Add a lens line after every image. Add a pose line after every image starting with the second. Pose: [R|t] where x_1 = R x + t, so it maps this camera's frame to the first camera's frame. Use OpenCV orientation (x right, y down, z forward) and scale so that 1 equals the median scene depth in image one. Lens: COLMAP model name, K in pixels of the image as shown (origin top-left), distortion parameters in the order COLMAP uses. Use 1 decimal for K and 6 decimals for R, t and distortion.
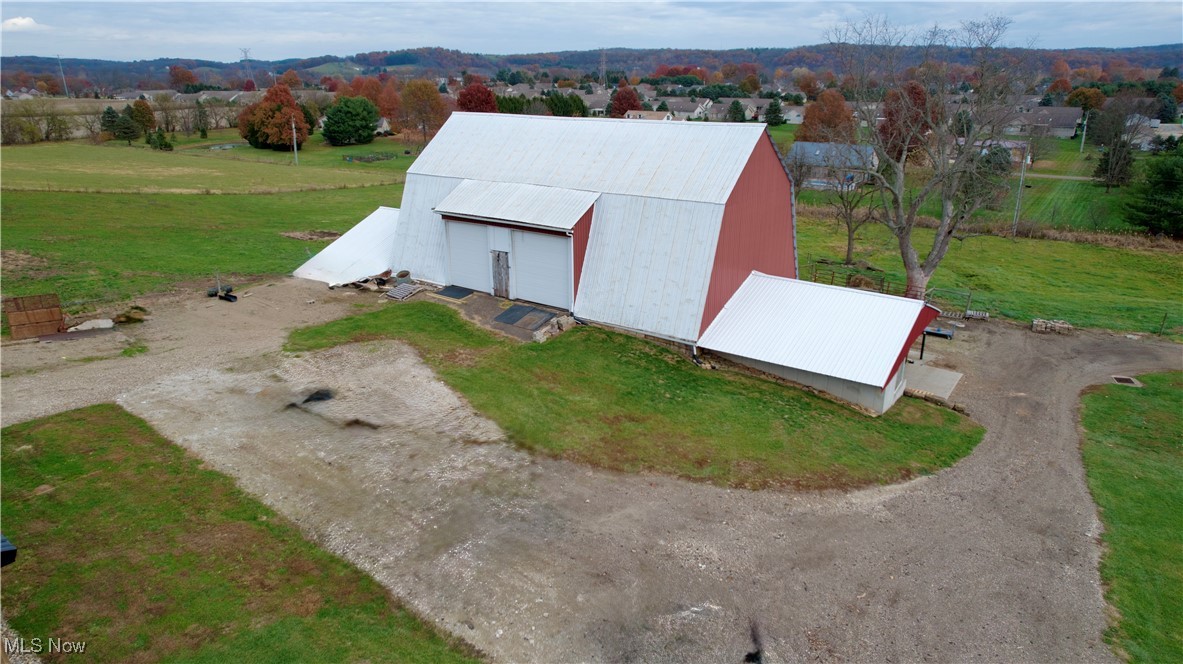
lens RADIAL K [[752.7, 0, 588.7], [0, 752.7, 329.5], [0, 0, 1]] dist [-0.032136, 0.000175]
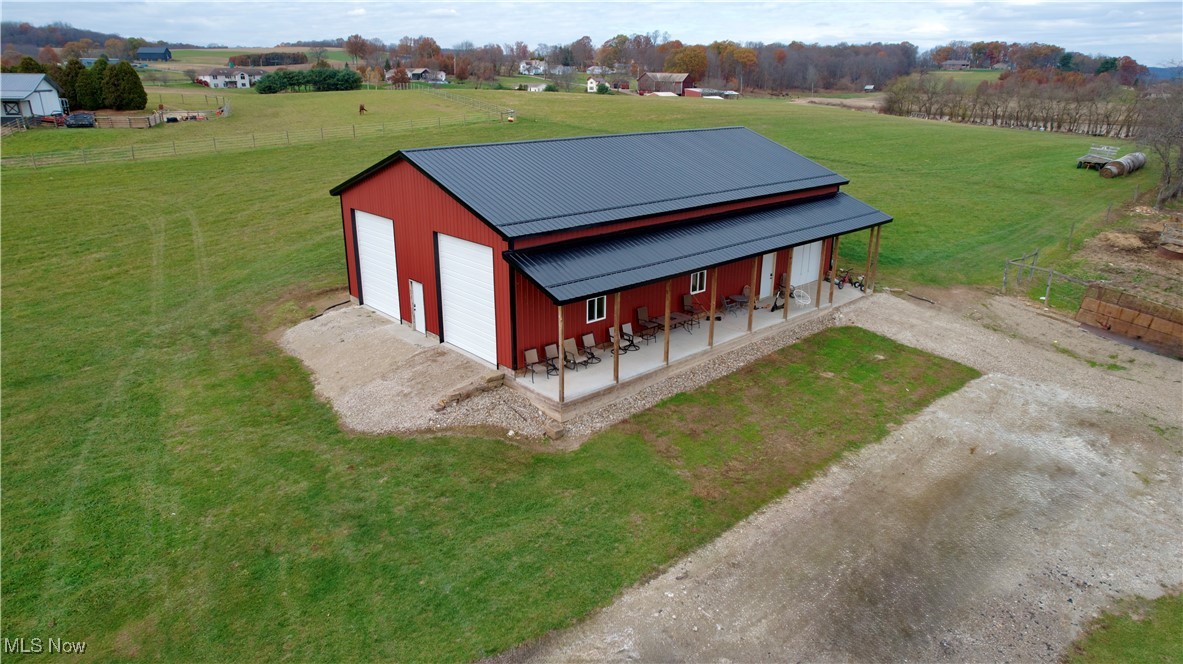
lens RADIAL K [[752.7, 0, 582.3], [0, 752.7, 333.8], [0, 0, 1]] dist [-0.032136, 0.000175]
pose [[-0.184316, 0.325596, -0.927370, 0.686448], [-0.335479, 0.866030, 0.370737, -0.238271], [0.923840, 0.379446, -0.050393, 0.715409]]
